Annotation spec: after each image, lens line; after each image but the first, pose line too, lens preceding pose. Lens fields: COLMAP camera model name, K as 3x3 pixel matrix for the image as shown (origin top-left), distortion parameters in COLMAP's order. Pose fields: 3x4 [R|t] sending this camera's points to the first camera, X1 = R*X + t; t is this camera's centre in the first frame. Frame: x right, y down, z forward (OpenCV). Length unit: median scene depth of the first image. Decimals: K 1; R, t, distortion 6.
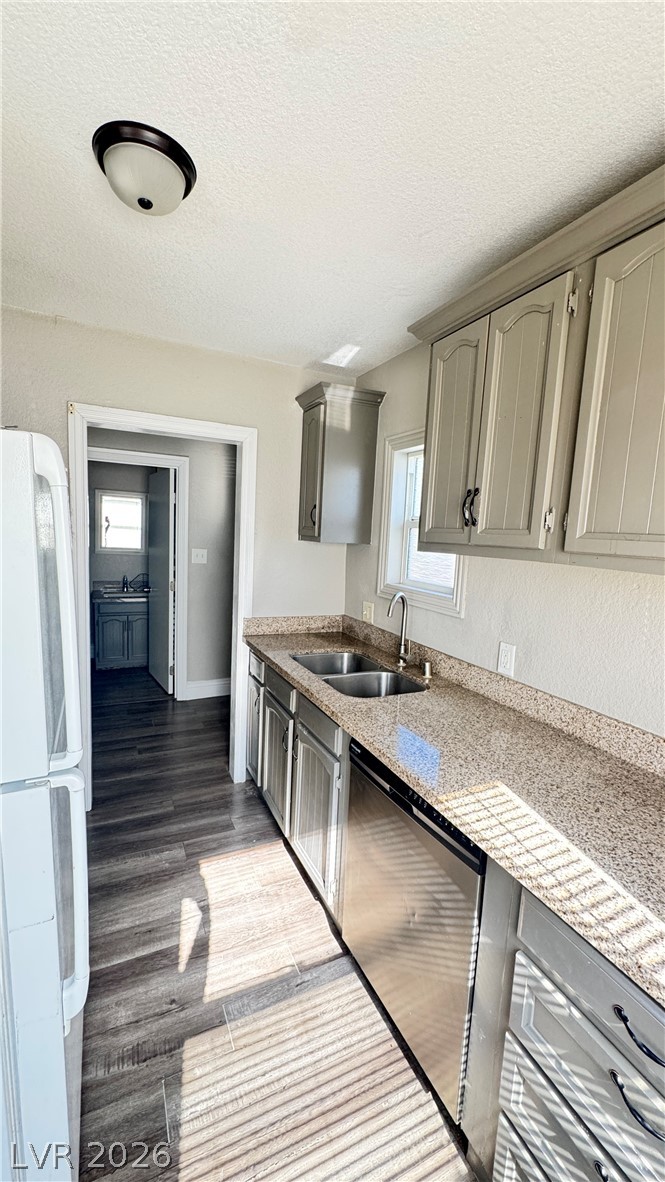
lens RADIAL K [[510.7, 0, 386.8], [0, 510.7, 606.2], [0, 0, 1]] dist [0.000202, 0.000187]
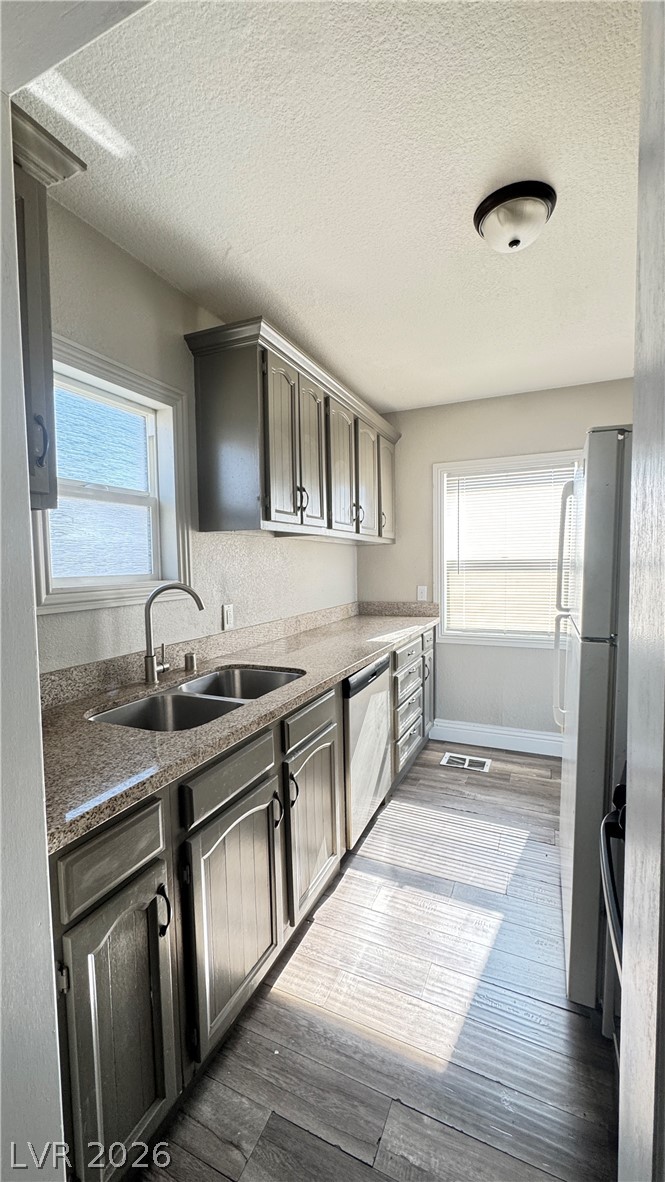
lens RADIAL K [[471.5, 0, 336.2], [0, 471.5, 586.5], [0, 0, 1]] dist [-0.000455, 0.000246]
pose [[-0.609669, -0.089377, 0.787601, -0.731910], [0.094093, 0.978437, 0.183870, -0.137040], [-0.787052, 0.186207, -0.588113, 1.294158]]
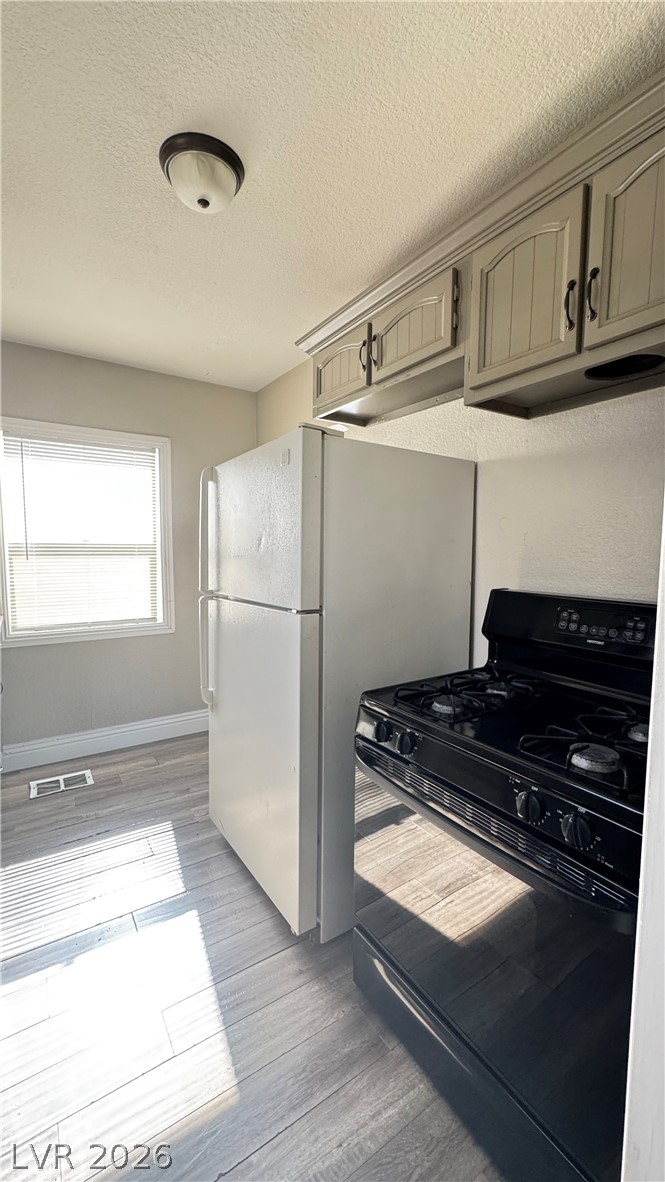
lens RADIAL K [[471.5, 0, 336.2], [0, 471.5, 586.5], [0, 0, 1]] dist [-0.000455, 0.000246]
pose [[-0.994412, -0.055740, -0.089656, -0.456491], [-0.074143, 0.973299, 0.217236, -0.117882], [0.075153, 0.222670, -0.971993, 1.351759]]
